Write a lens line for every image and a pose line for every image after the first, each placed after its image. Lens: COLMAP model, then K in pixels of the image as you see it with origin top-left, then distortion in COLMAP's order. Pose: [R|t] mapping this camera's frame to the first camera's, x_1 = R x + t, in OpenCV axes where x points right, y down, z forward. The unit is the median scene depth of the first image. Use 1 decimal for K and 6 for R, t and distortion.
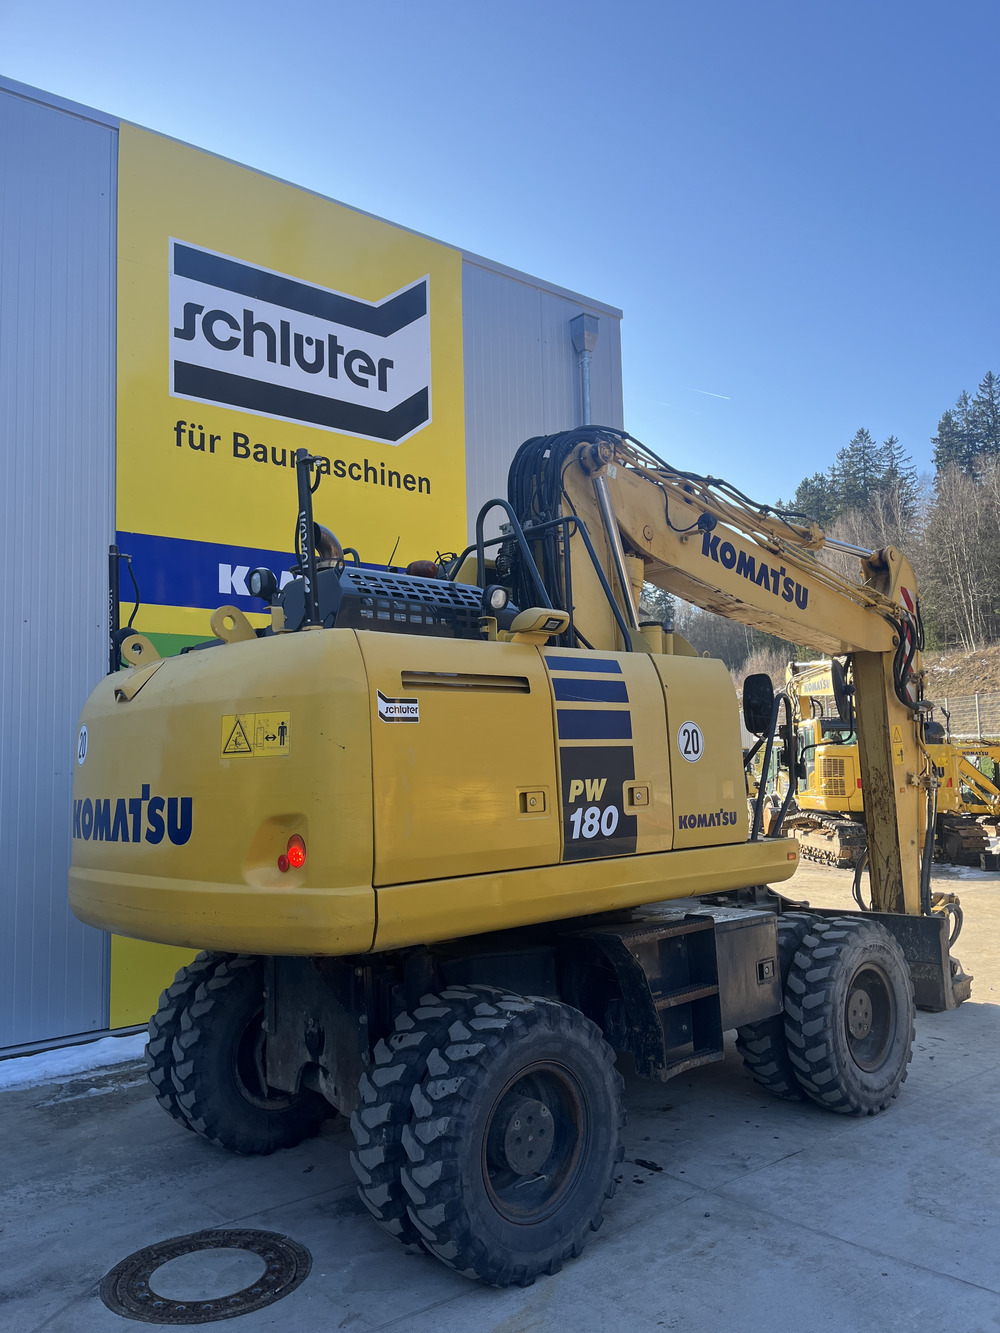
lens RADIAL K [[1004.0, 0, 510.2], [0, 1004.0, 669.3], [0, 0, 1]] dist [0.068000, -0.092412]
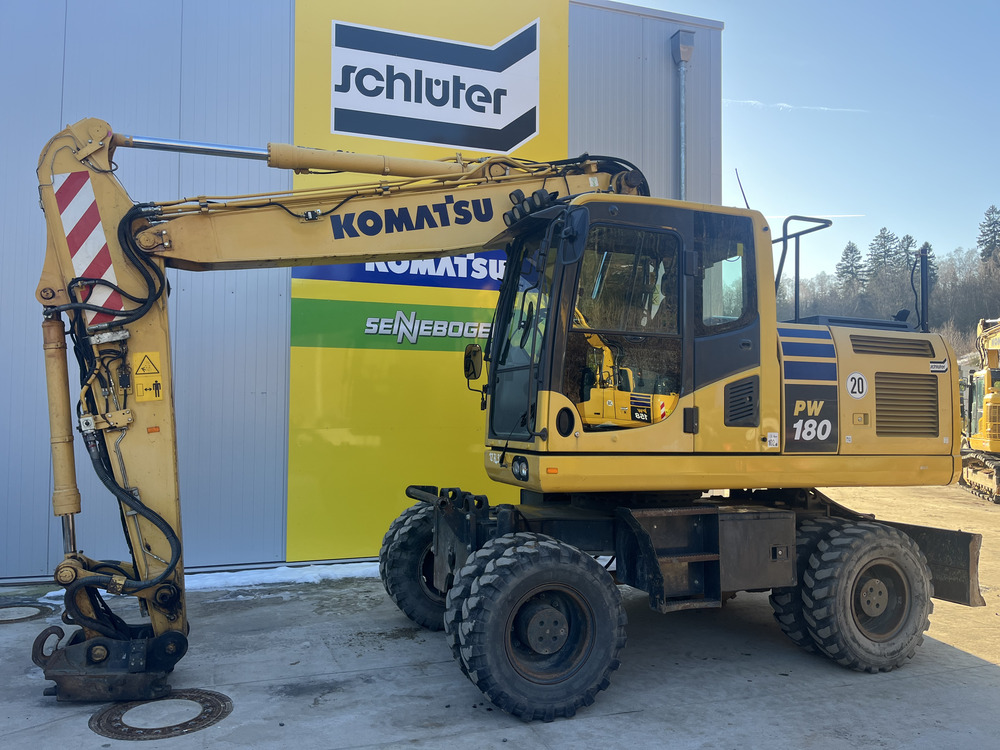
lens RADIAL K [[753.2, 0, 498.7], [0, 753.2, 370.9], [0, 0, 1]] dist [0.068000, -0.092412]
pose [[0.932815, 0.015028, -0.360043, 0.323534], [0.004208, 0.998608, 0.052581, 0.012011], [0.360332, -0.050563, 0.931453, 0.077060]]
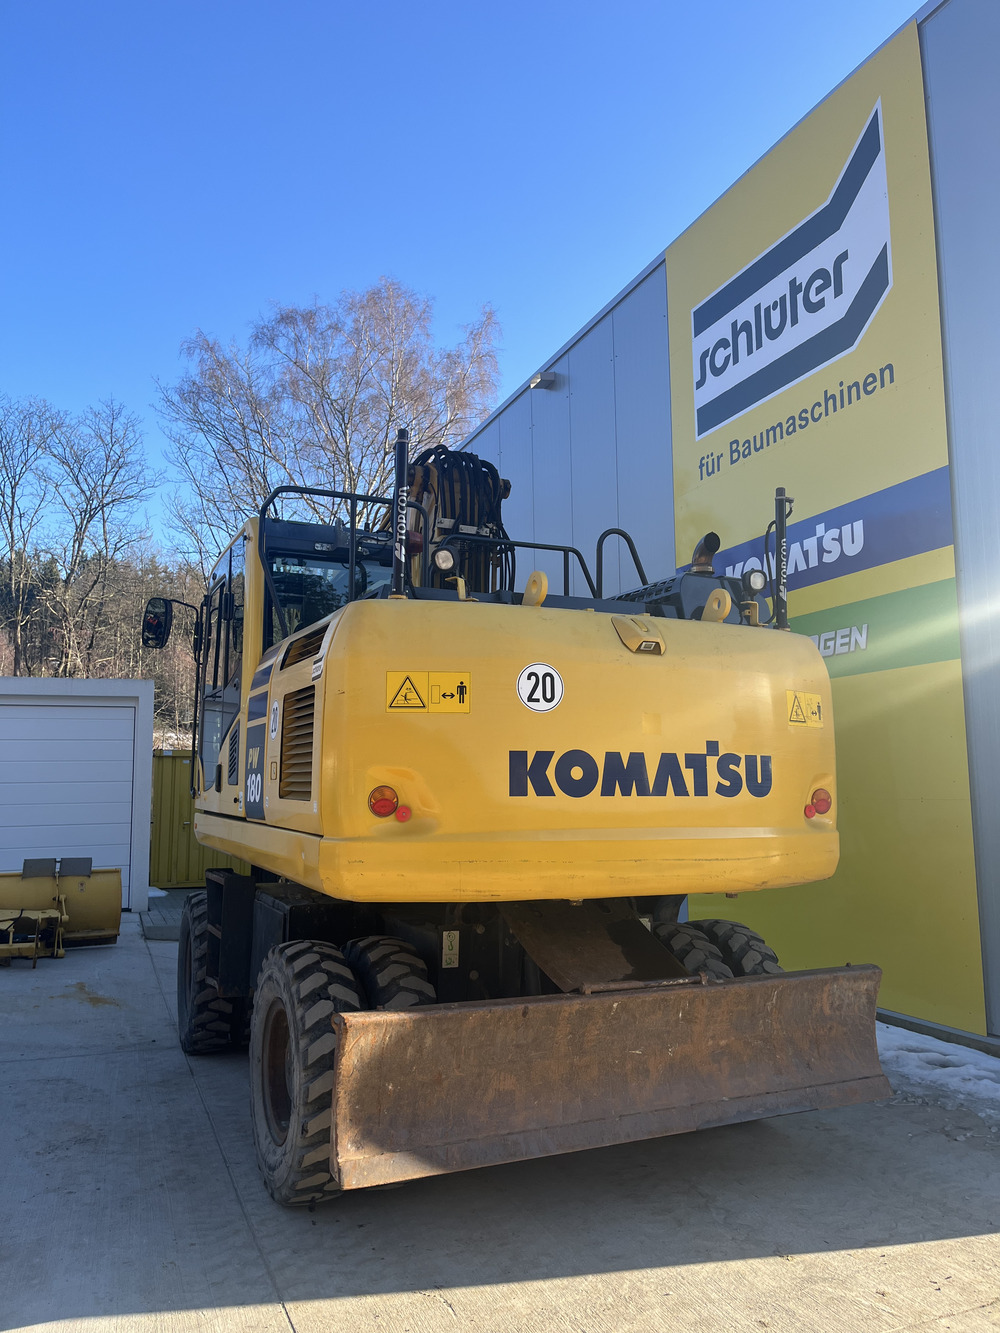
lens RADIAL K [[1004.0, 0, 508.6], [0, 1004.0, 663.8], [0, 0, 1]] dist [0.068000, -0.092412]
pose [[-0.293984, -0.088679, -0.951688, 0.979109], [0.110346, 0.985880, -0.125951, 0.133548], [0.949419, -0.142042, -0.280048, 1.263248]]
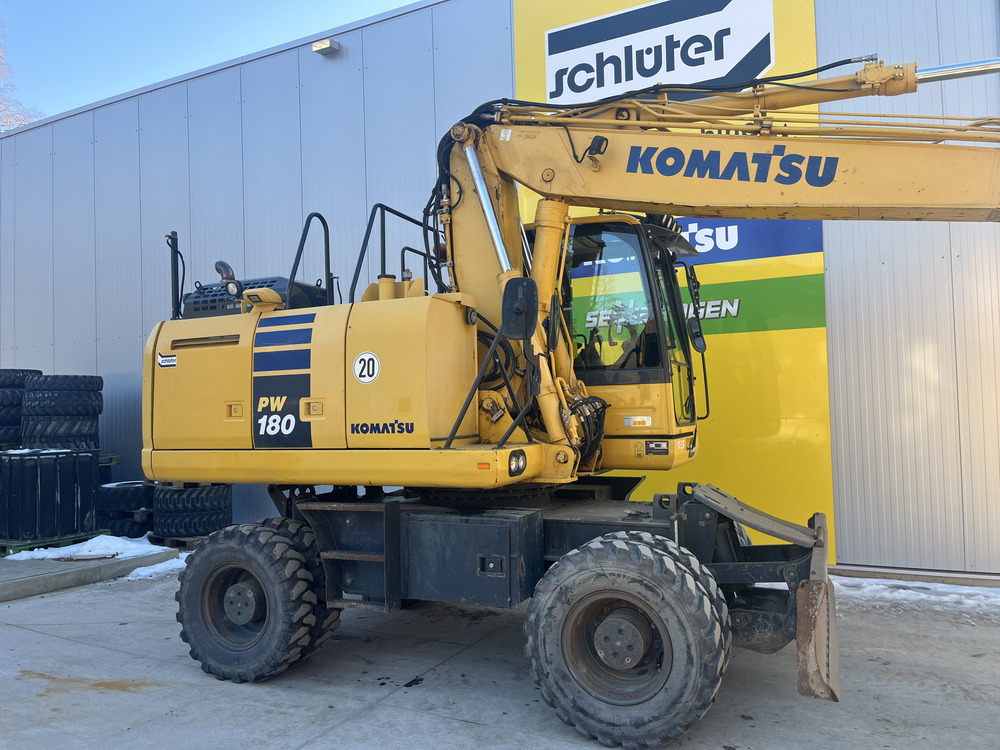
lens RADIAL K [[753.2, 0, 491.3], [0, 753.2, 380.0], [0, 0, 1]] dist [0.068000, -0.092412]
pose [[0.393034, -0.016998, -0.919367, 0.766933], [0.102841, 0.994369, 0.025580, 0.053619], [0.913755, -0.104602, 0.392569, 0.515825]]
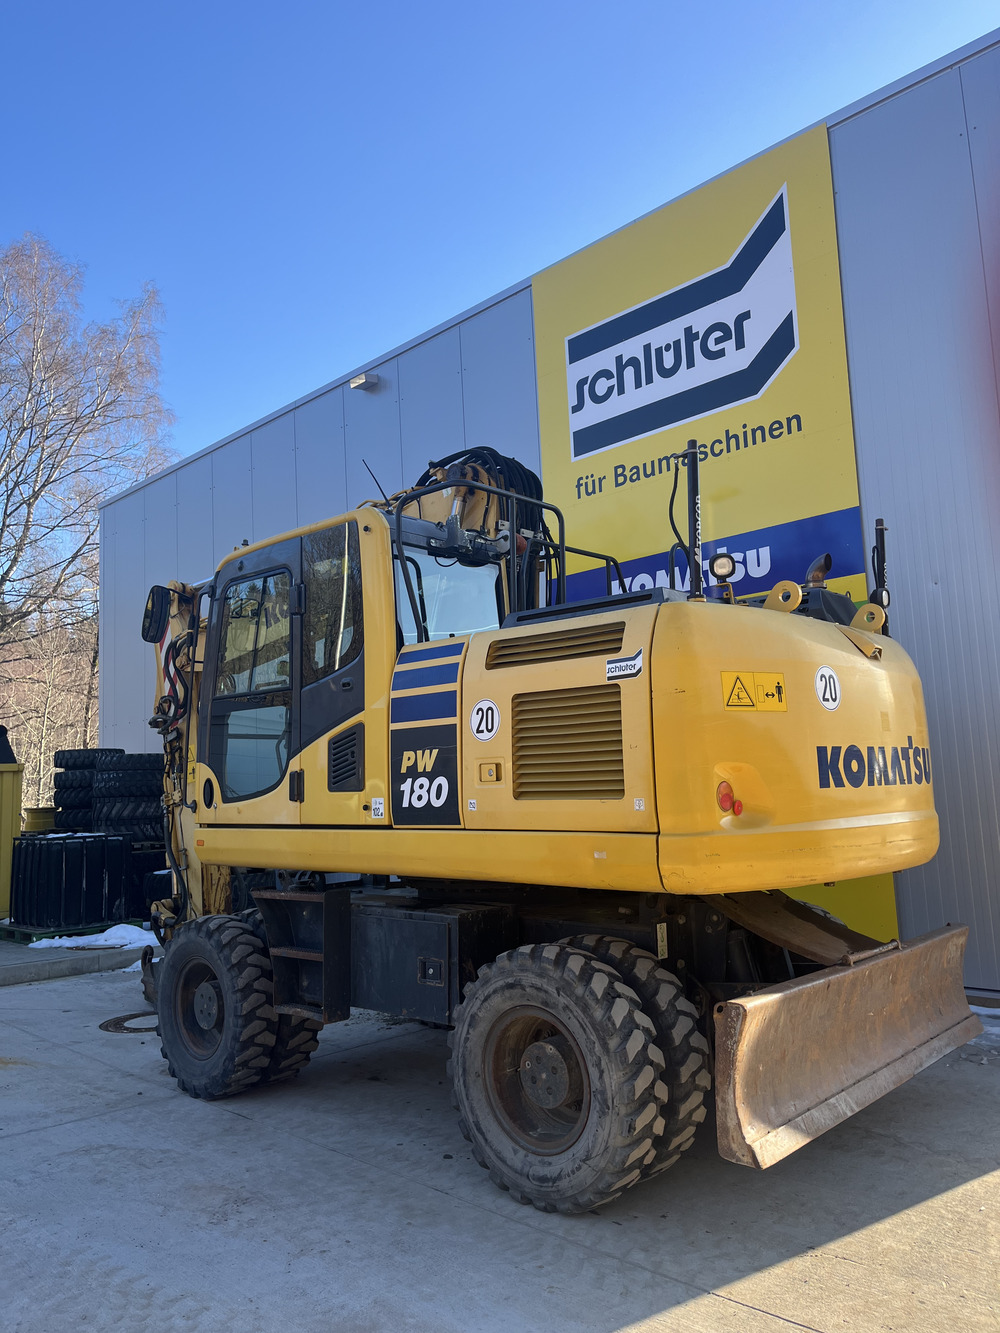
lens RADIAL K [[1004.0, 0, 514.2], [0, 1004.0, 657.6], [0, 0, 1]] dist [0.068000, -0.092412]
pose [[0.103558, -0.103970, -0.989174, 1.030931], [0.137386, 0.986484, -0.089304, 0.089246], [0.985089, -0.126650, 0.116442, 0.870986]]
